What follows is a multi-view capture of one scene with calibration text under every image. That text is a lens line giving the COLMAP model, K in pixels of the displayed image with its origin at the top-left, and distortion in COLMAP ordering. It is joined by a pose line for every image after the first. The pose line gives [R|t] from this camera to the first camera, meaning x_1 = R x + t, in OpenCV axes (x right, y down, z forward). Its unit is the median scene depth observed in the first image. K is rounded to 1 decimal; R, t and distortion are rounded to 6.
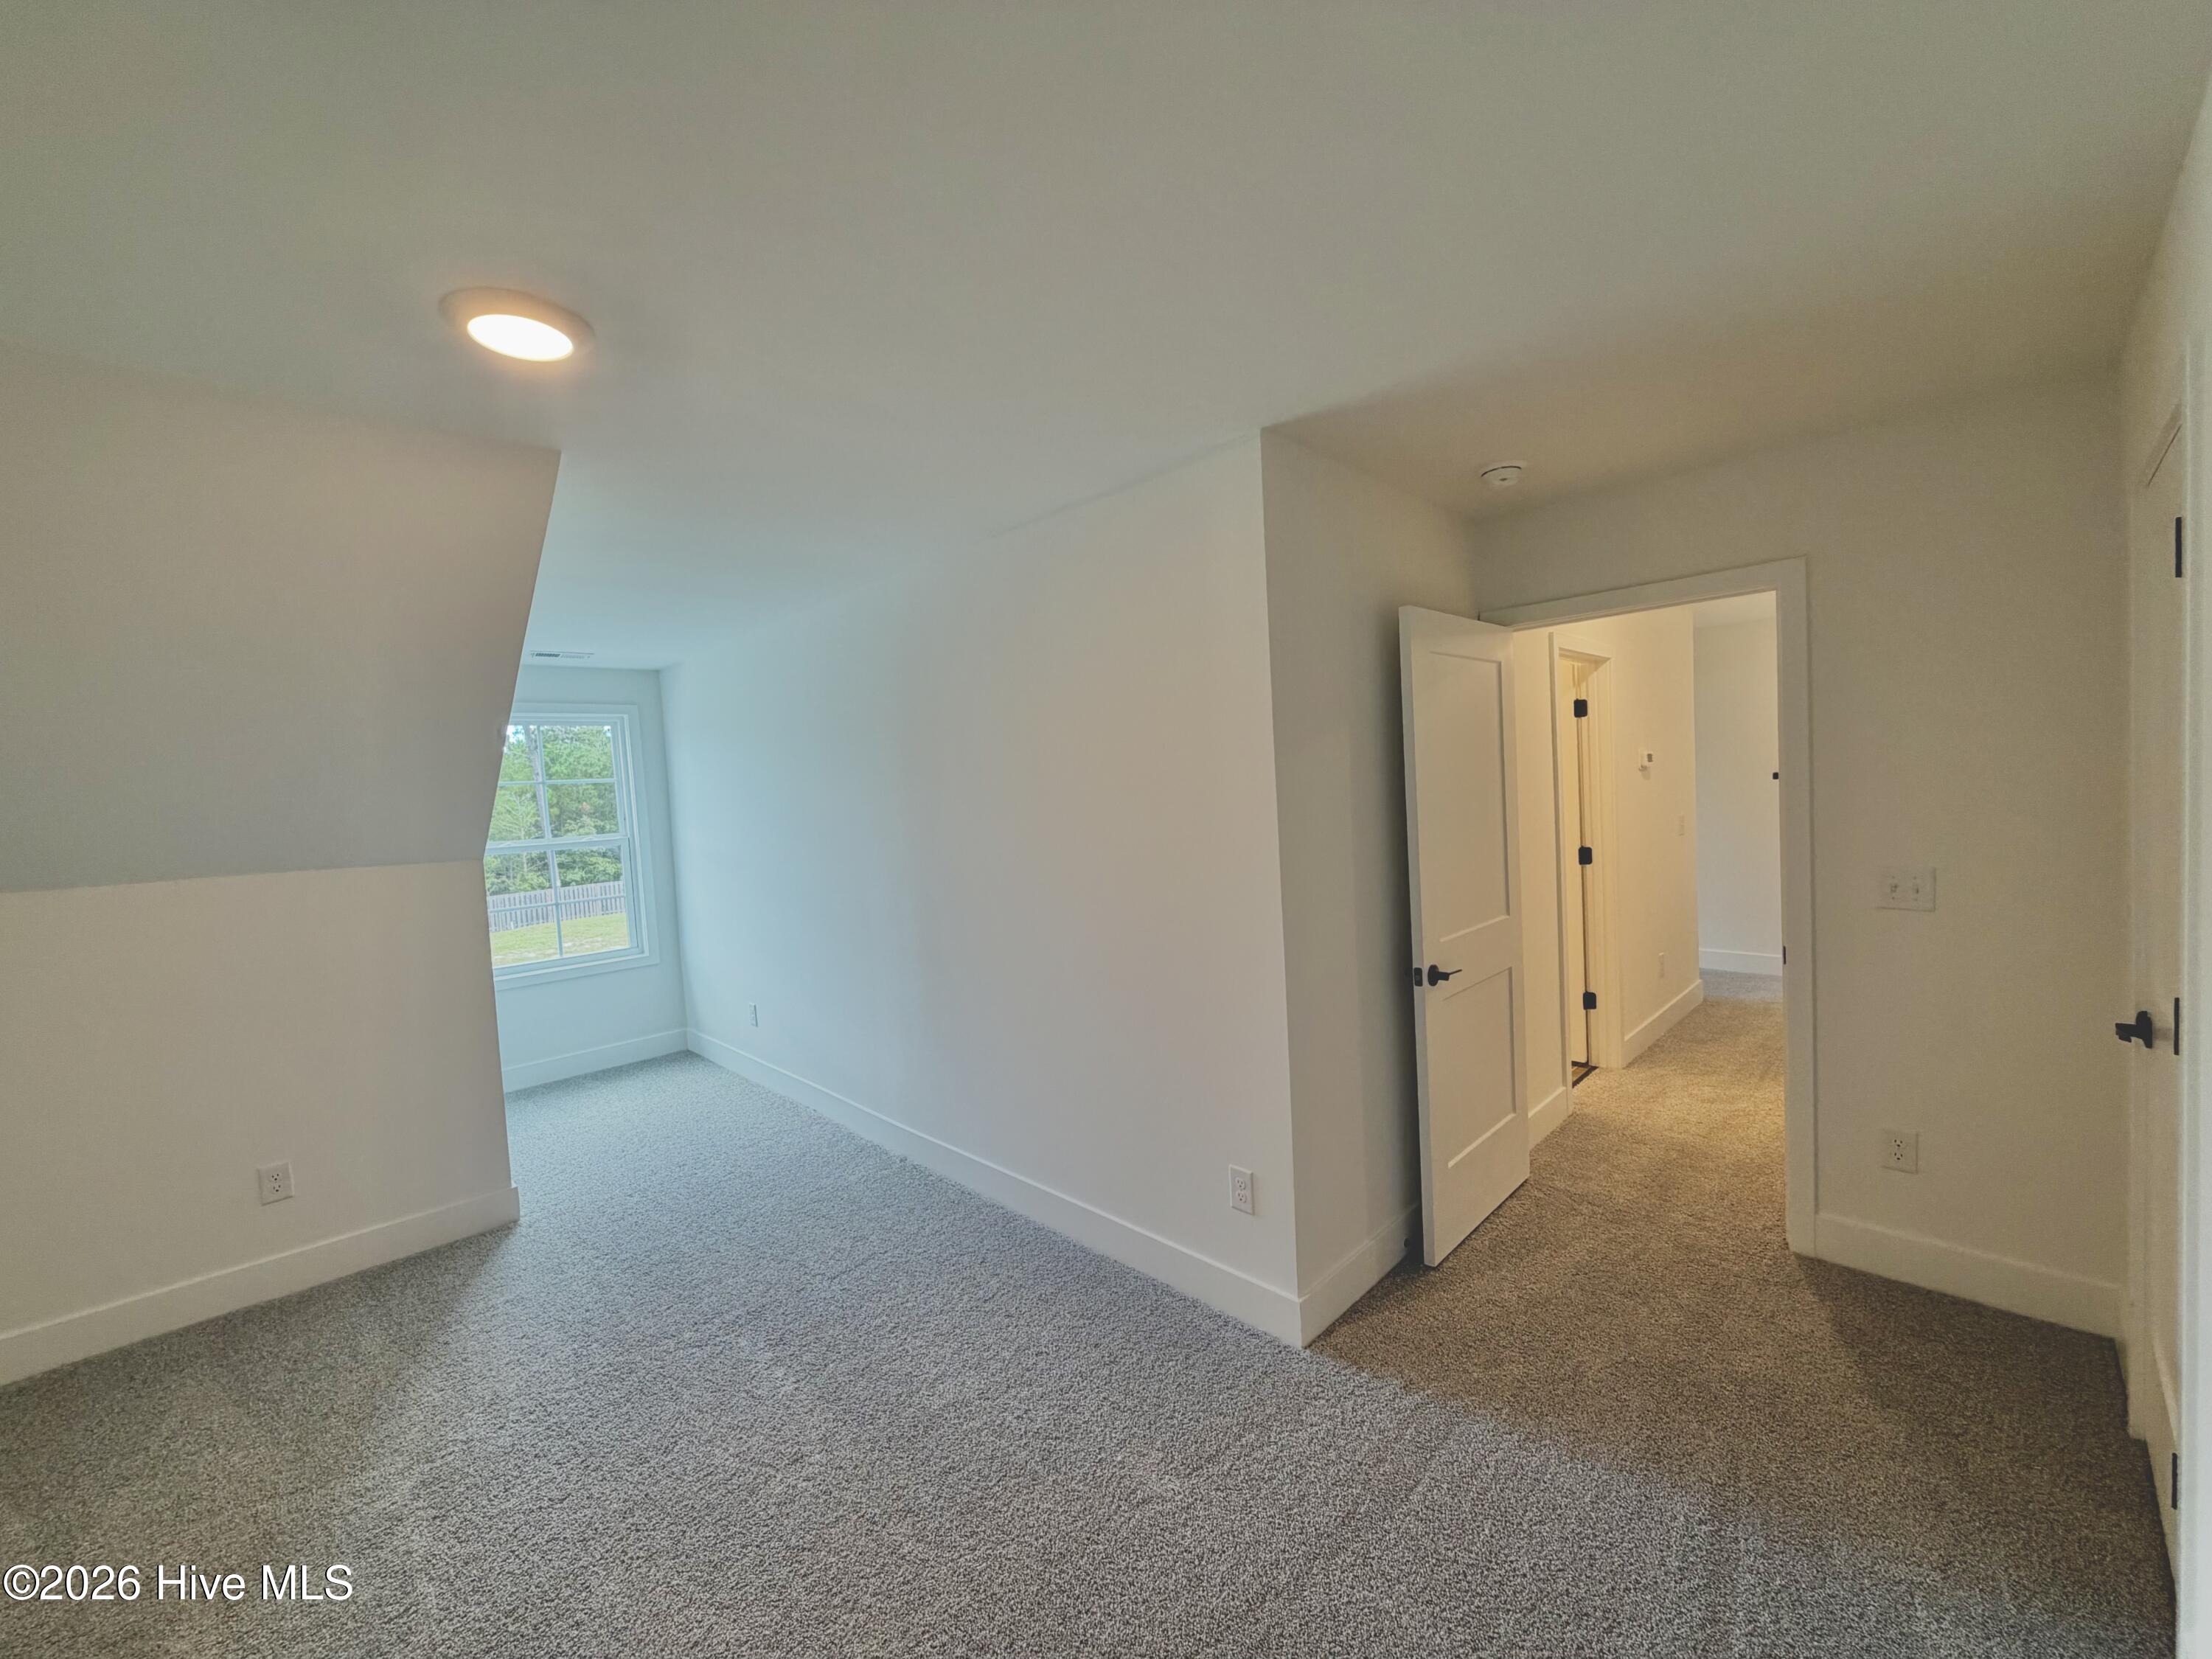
lens RADIAL K [[885.0, 0, 1108.9], [0, 885.0, 839.6], [0, 0, 1]] dist [-0.001903, 0.000352]
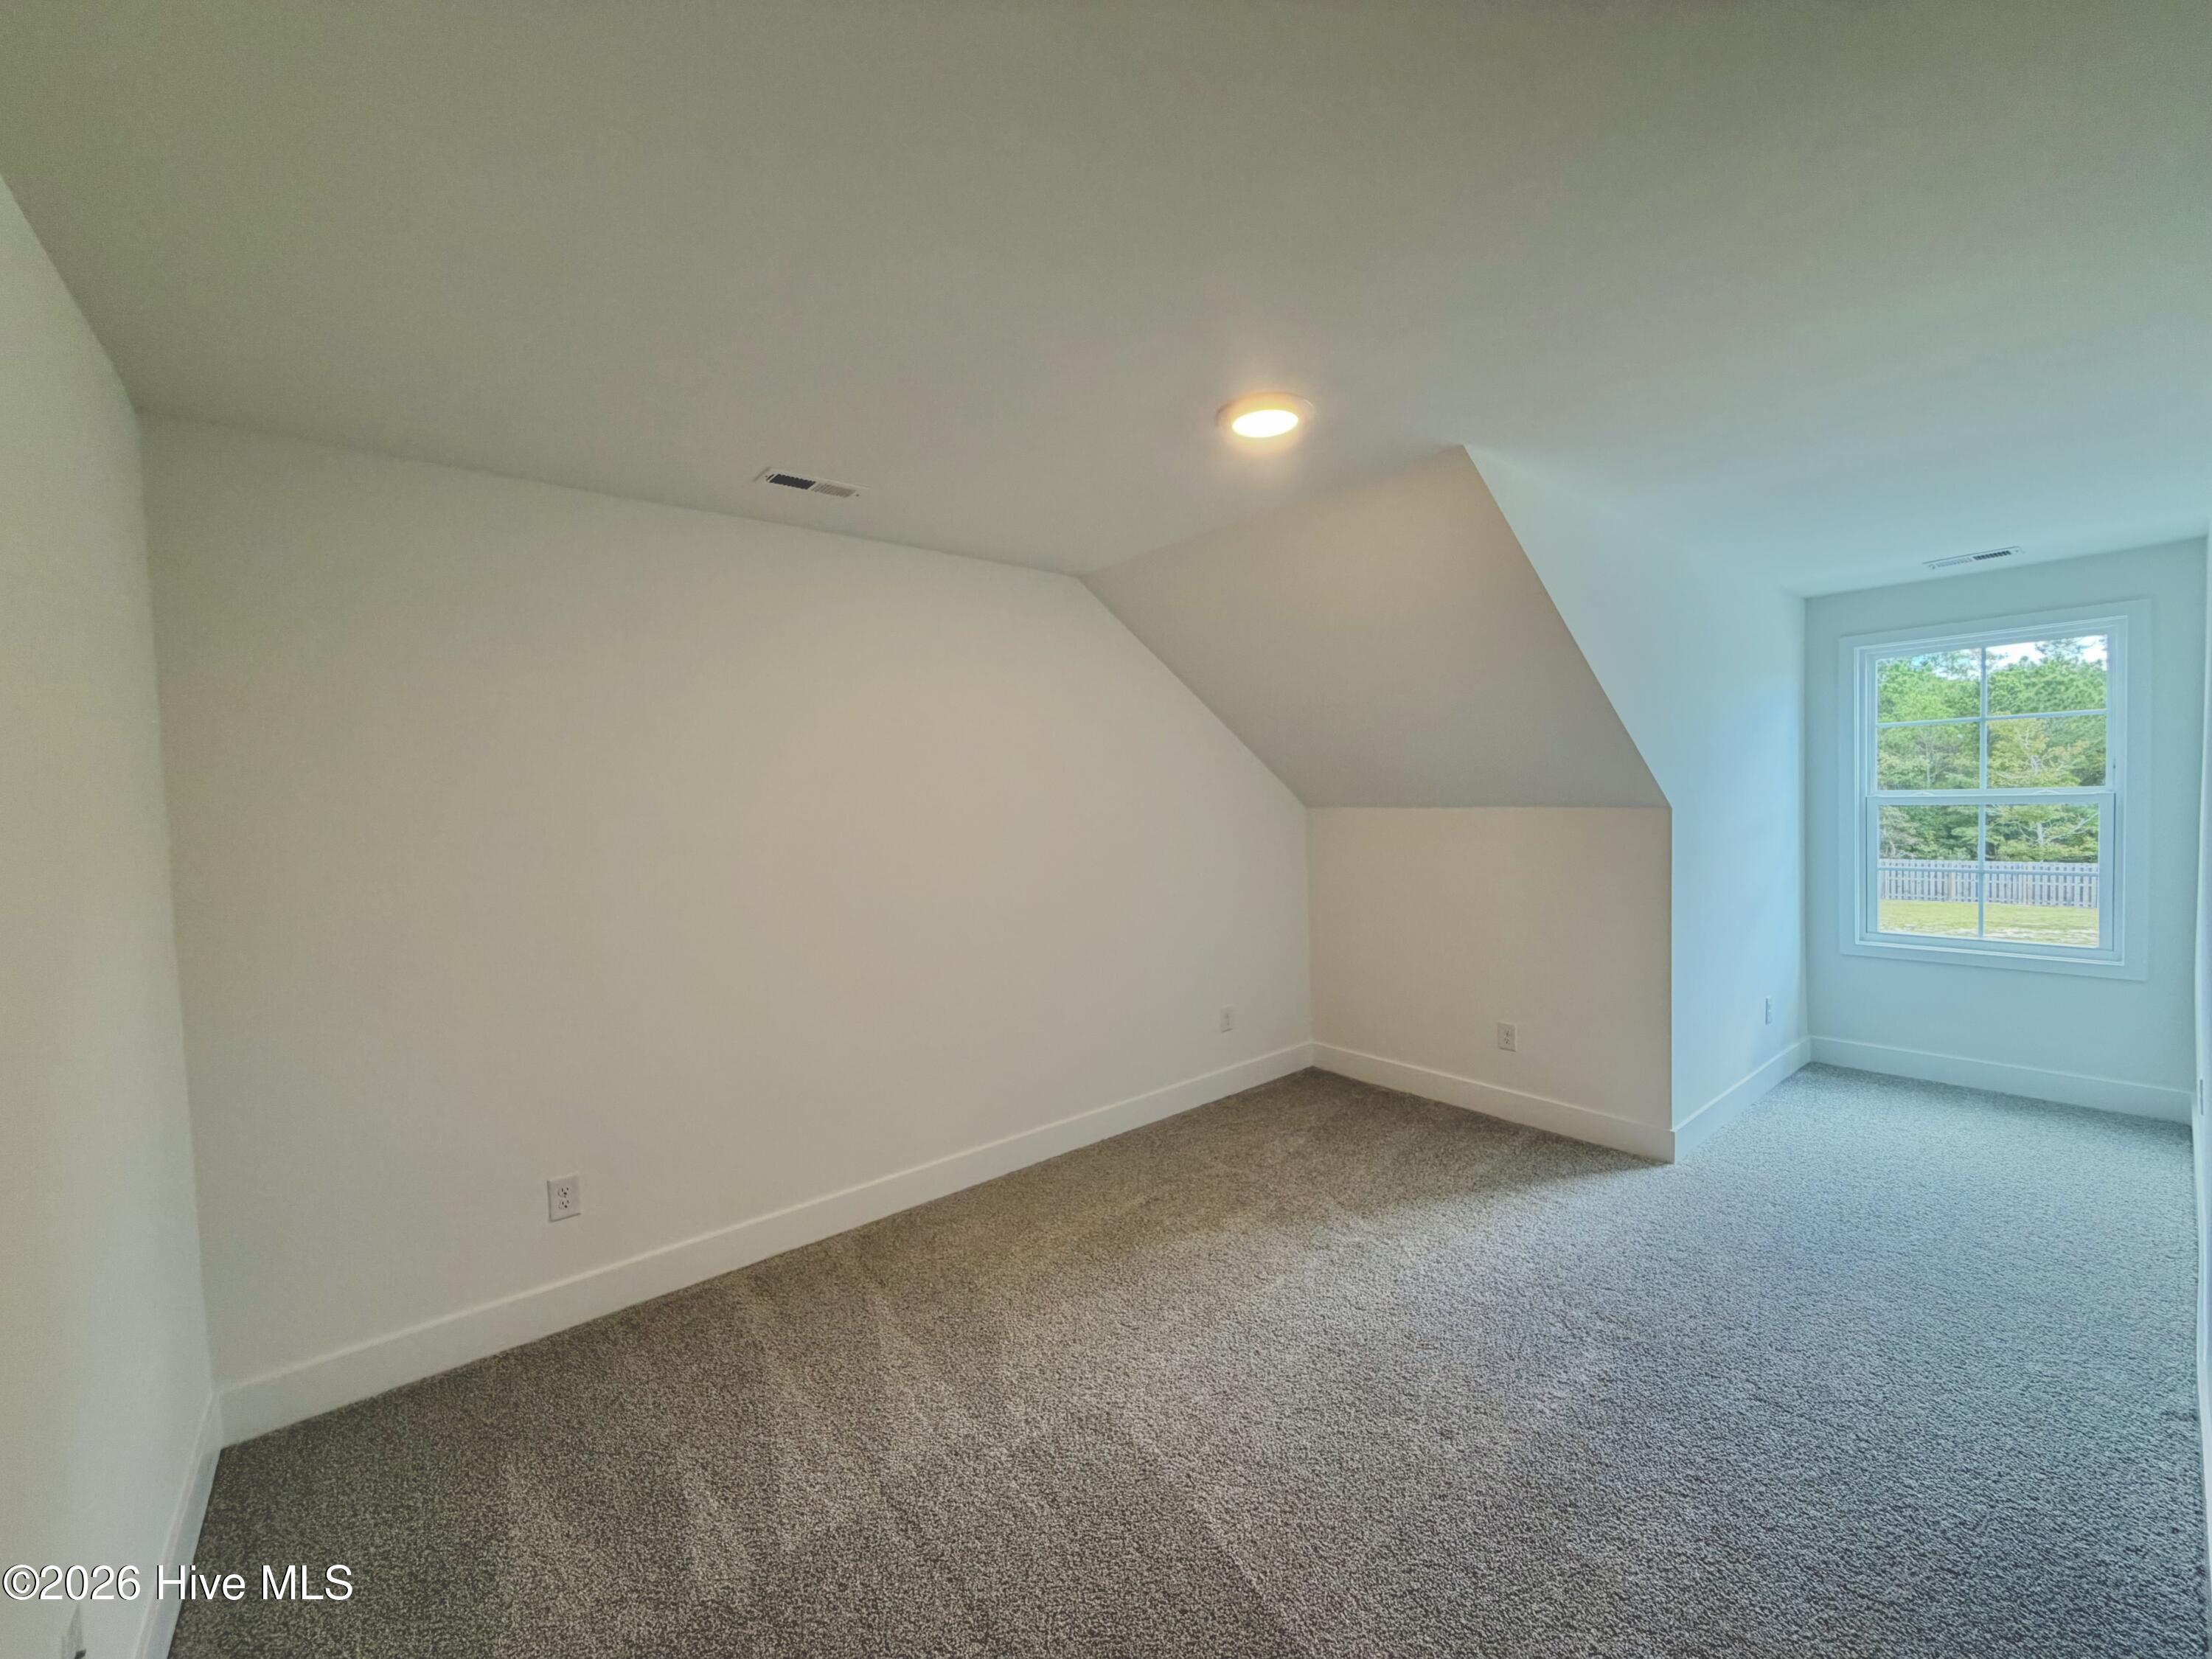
lens RADIAL K [[885.0, 0, 1096.9], [0, 885.0, 830.2], [0, 0, 1]] dist [-0.001903, 0.000352]
pose [[-0.090537, 0.094238, -0.991424, 0.427196], [-0.022527, 0.995064, 0.096641, -0.042413], [0.995638, 0.031084, -0.087967, 0.483203]]
